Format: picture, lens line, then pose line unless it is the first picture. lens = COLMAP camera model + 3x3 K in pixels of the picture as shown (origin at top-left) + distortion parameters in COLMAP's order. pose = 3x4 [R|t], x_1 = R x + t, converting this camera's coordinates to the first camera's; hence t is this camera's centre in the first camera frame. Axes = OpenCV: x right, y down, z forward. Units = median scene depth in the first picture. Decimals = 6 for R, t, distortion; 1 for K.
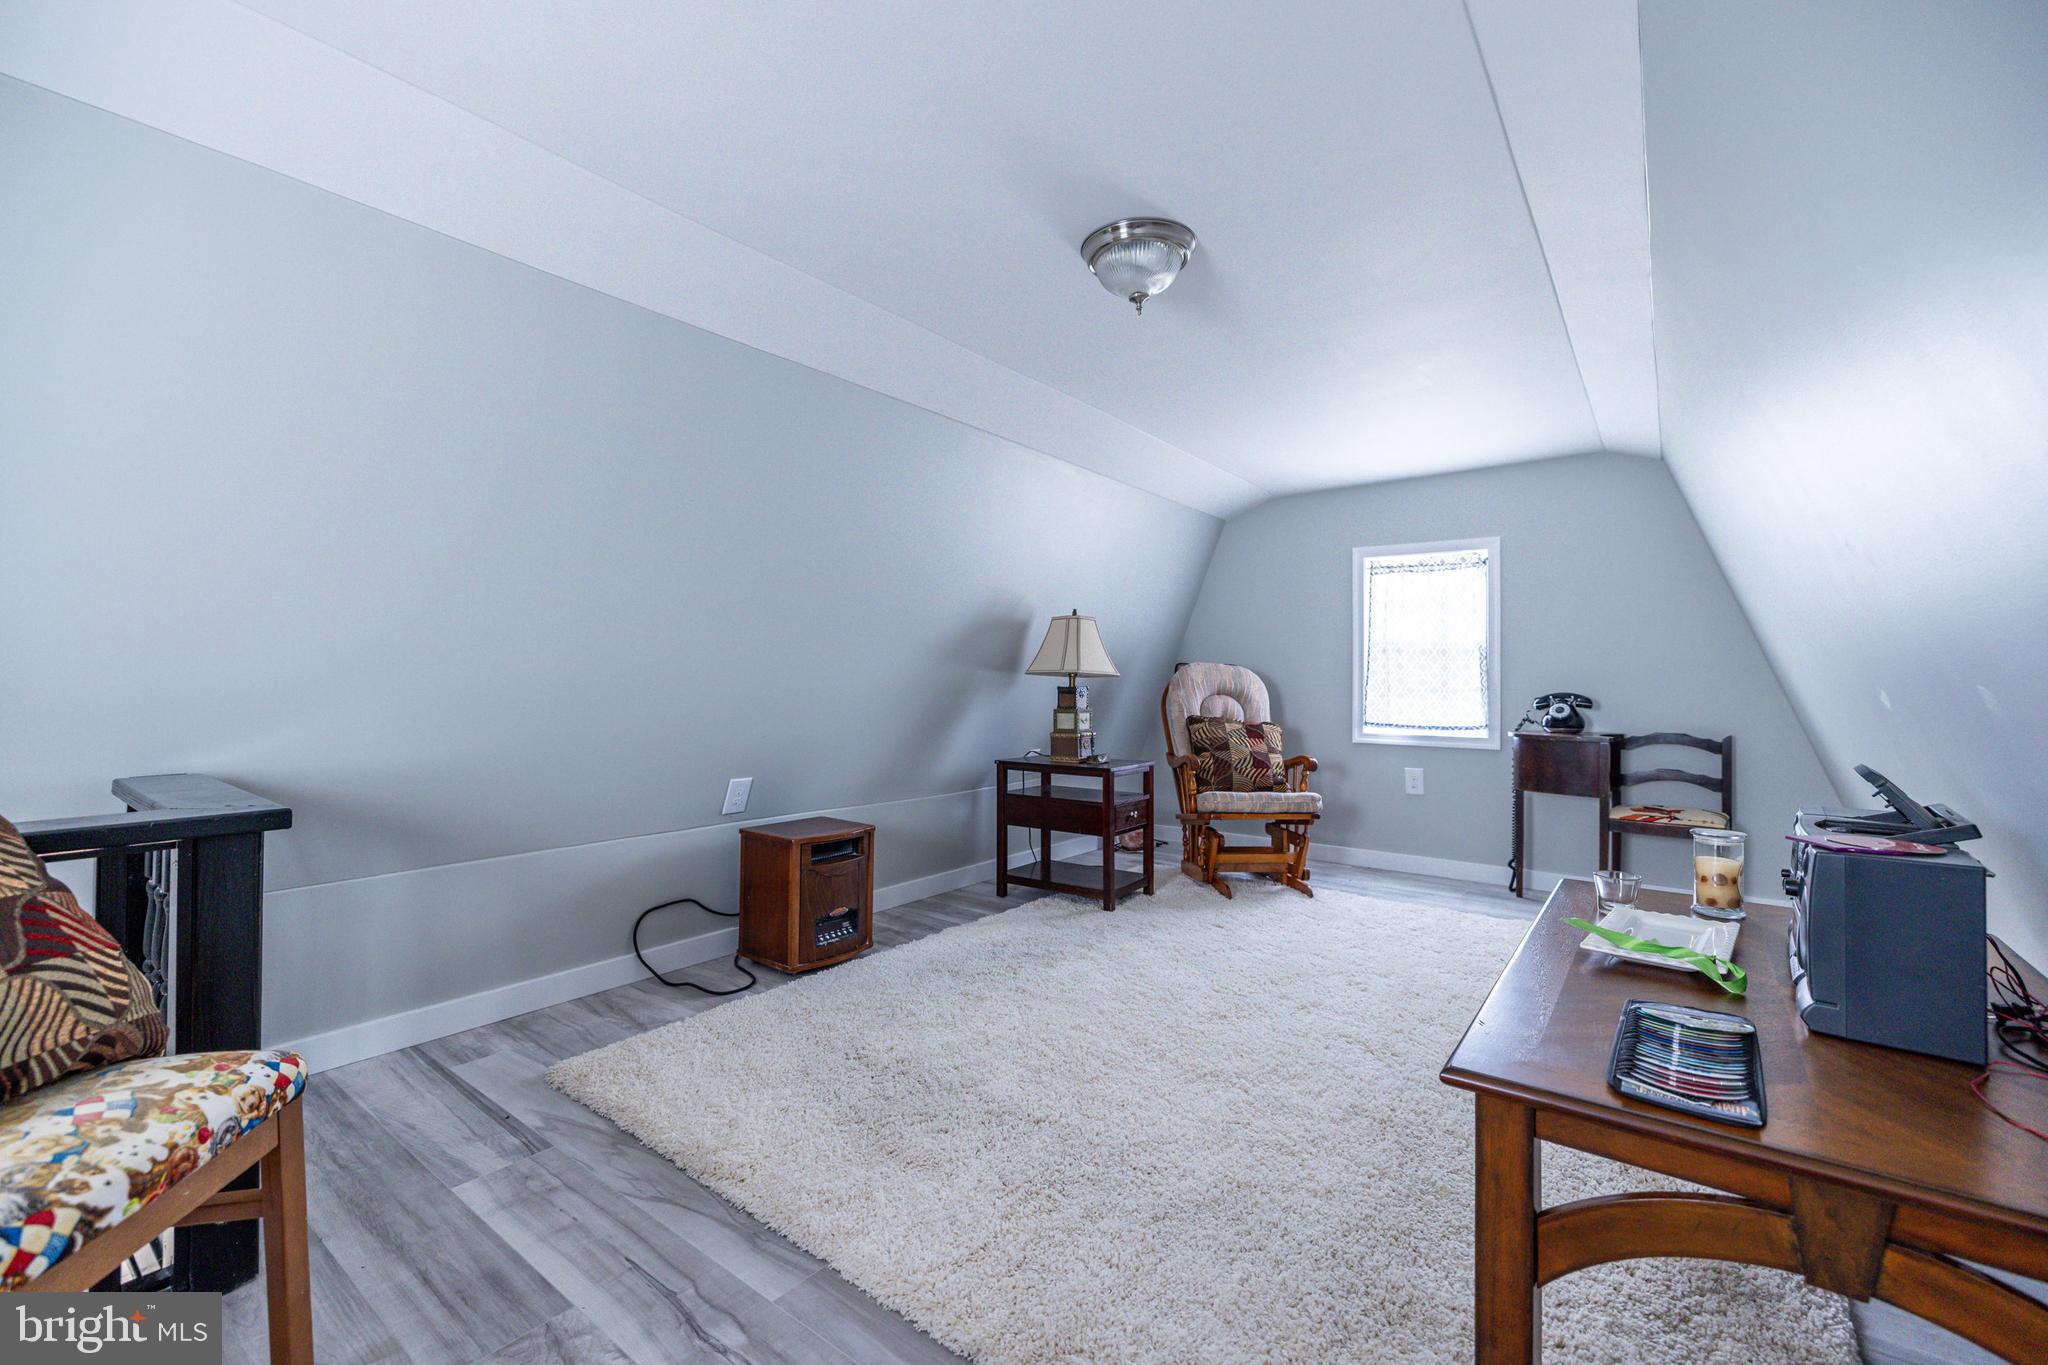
lens RADIAL K [[862.4, 0, 1024.0], [0, 862.4, 682.5], [0, 0, 1]] dist [0.000690, 0.000517]
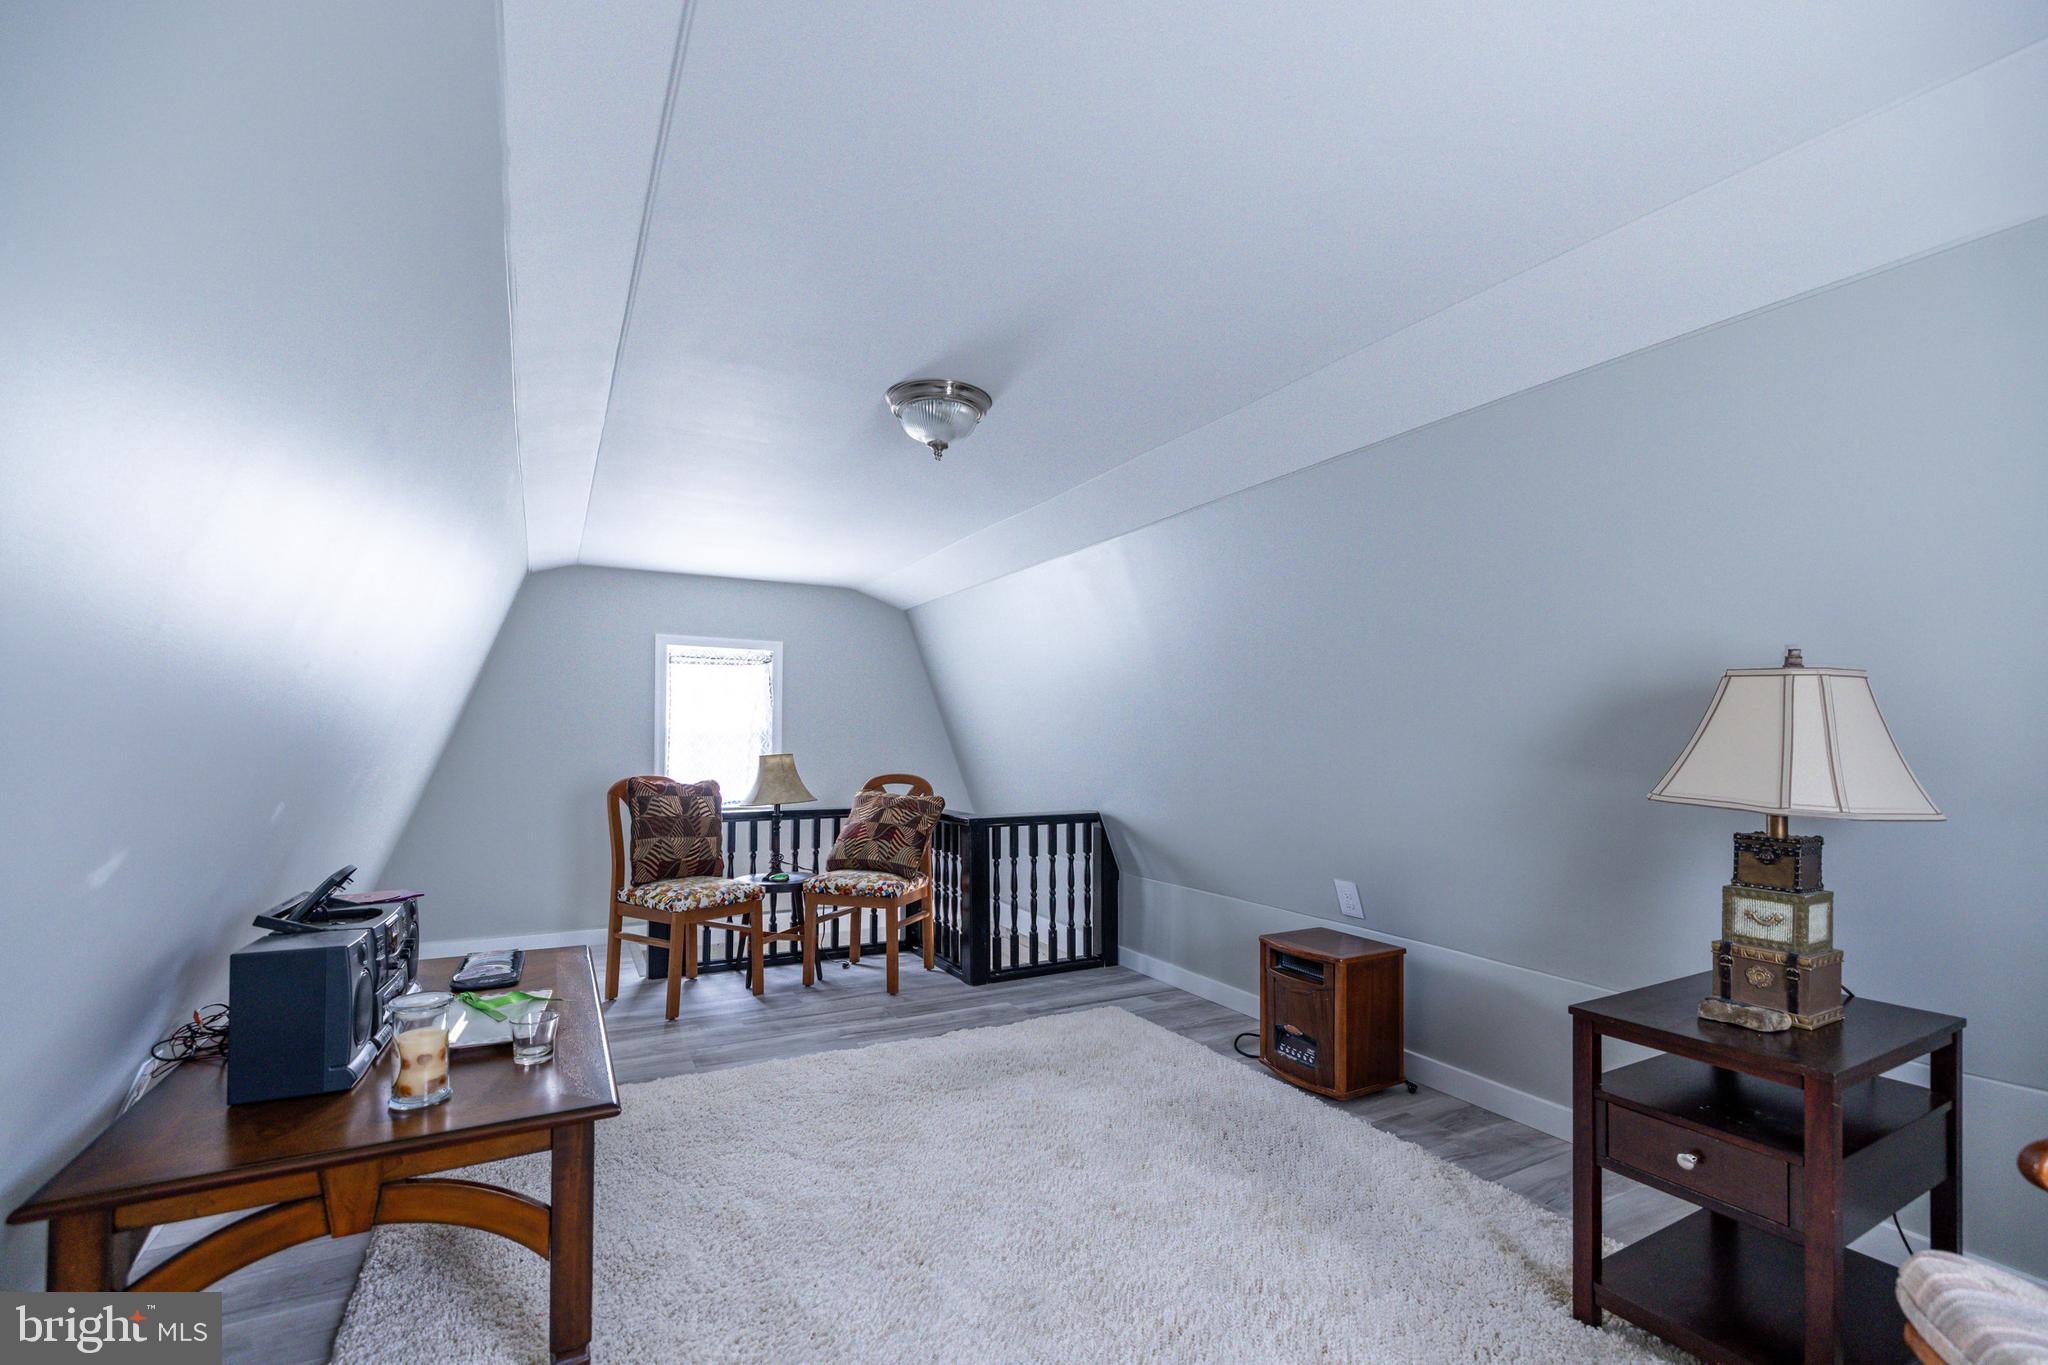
lens RADIAL K [[862.4, 0, 1024.0], [0, 862.4, 682.5], [0, 0, 1]] dist [0.000690, 0.000517]
pose [[-0.404547, -0.068991, -0.911911, 1.020545], [-0.011266, 0.997451, -0.070465, -0.069417], [0.914448, -0.018233, -0.404293, 1.379713]]
